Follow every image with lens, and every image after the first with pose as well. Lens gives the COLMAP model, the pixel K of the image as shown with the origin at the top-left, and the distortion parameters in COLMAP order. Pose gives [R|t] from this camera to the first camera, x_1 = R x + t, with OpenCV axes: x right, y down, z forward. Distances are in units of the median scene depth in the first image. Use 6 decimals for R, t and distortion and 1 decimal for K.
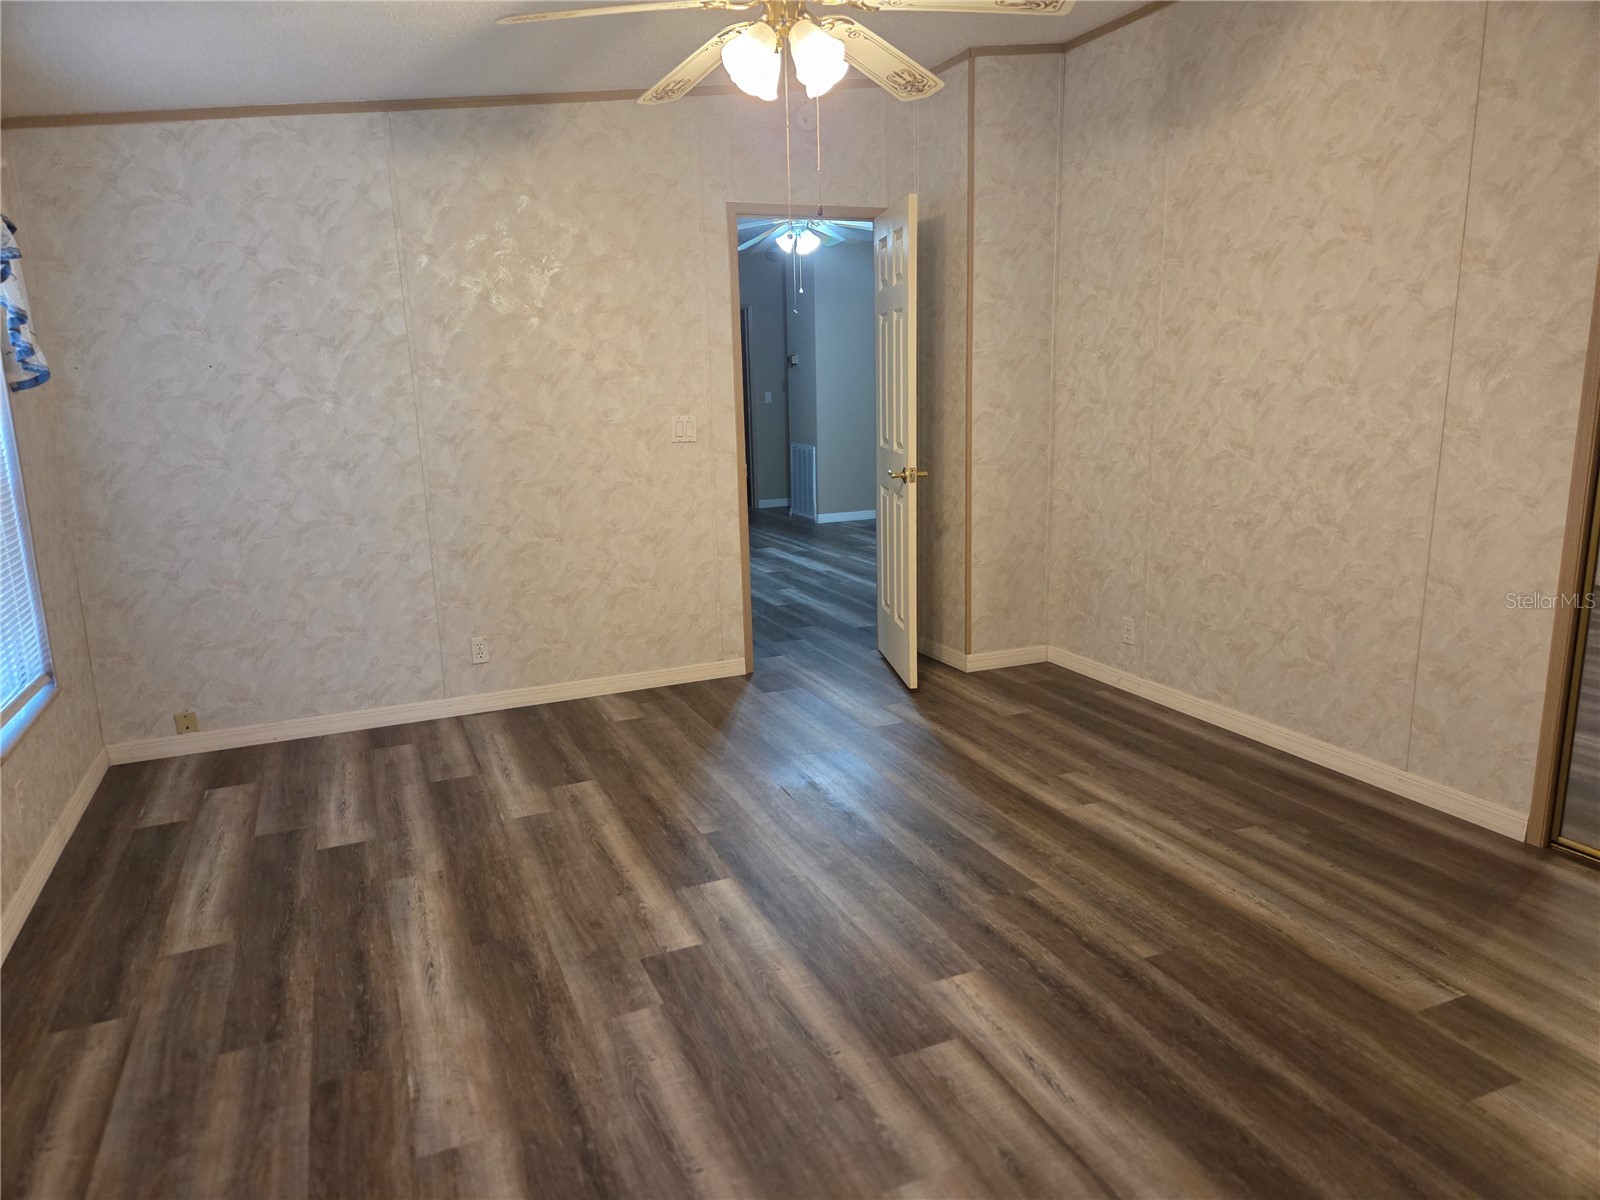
lens RADIAL K [[1068.4, 0, 802.9], [0, 1068.4, 586.4], [0, 0, 1]] dist [0.066157, -0.056194]
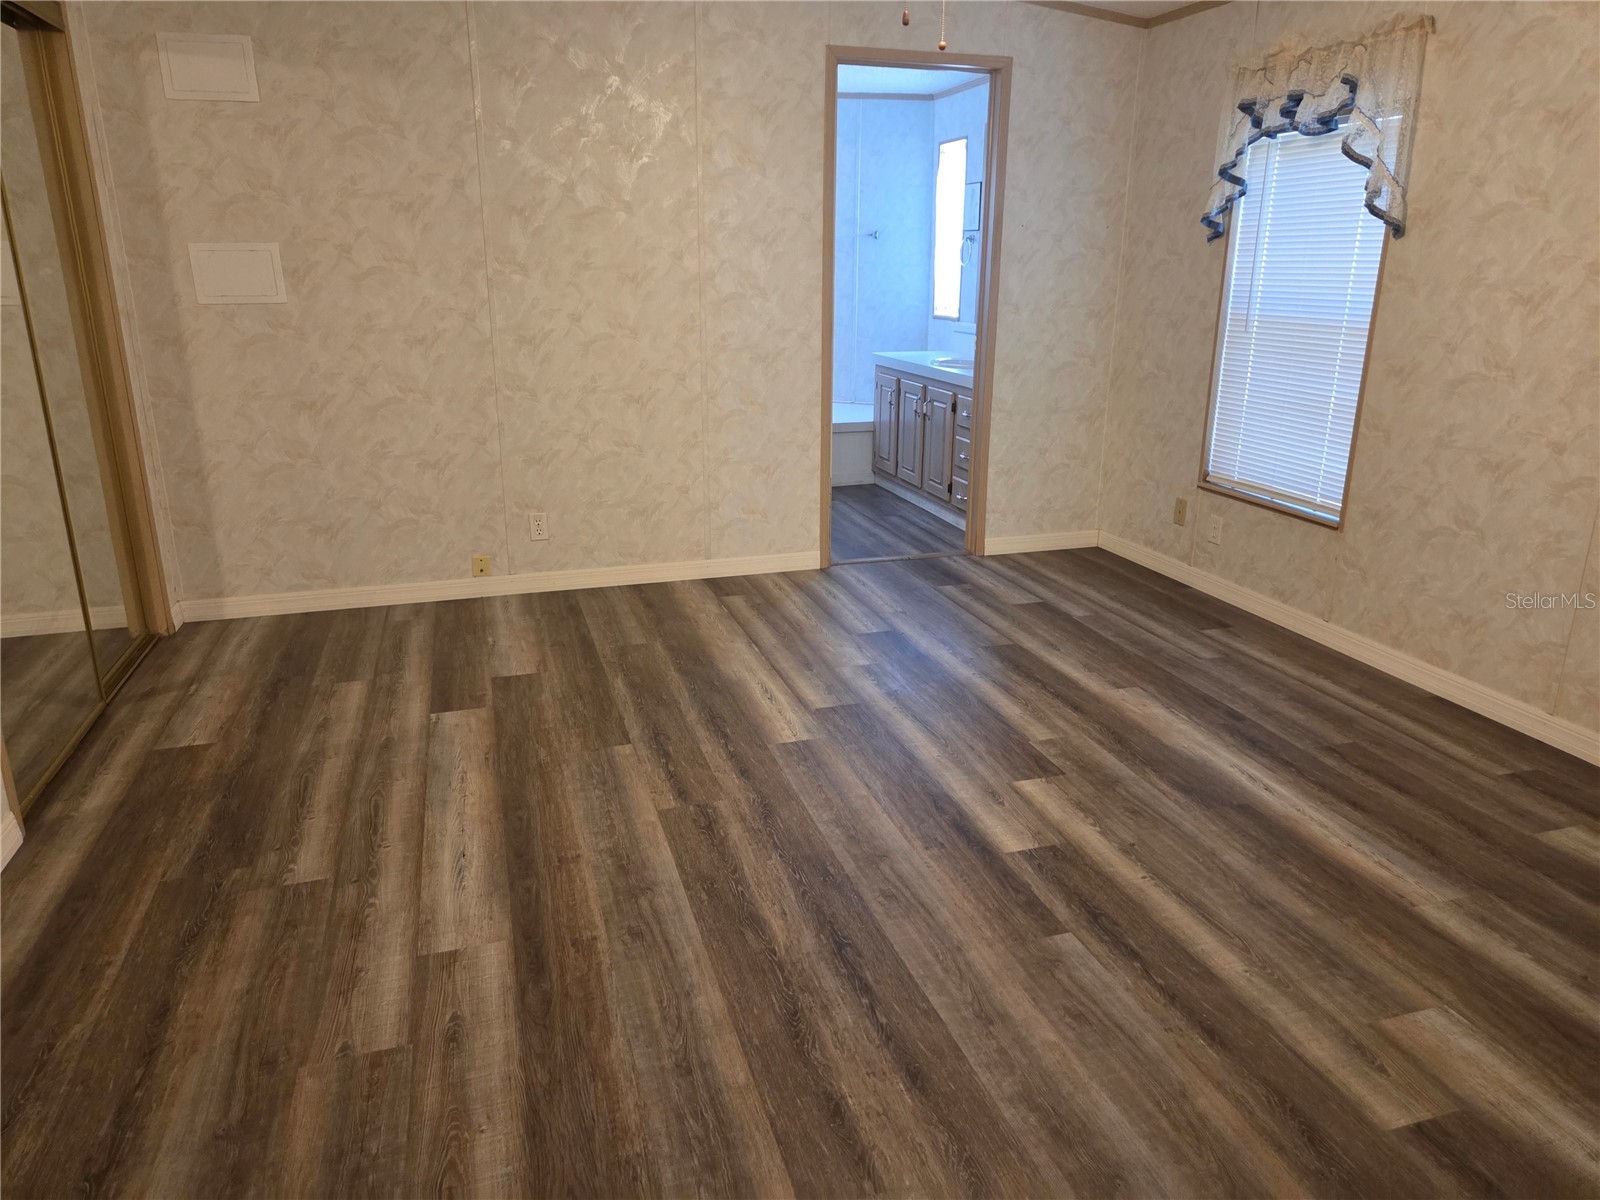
lens RADIAL K [[1068.4, 0, 802.9], [0, 1068.4, 586.4], [0, 0, 1]] dist [0.066157, -0.056194]
pose [[-0.994013, -0.009971, 0.108805, -0.000705], [0.042079, 0.884076, 0.465445, -0.336339], [-0.100833, 0.467237, -0.878363, 1.842957]]
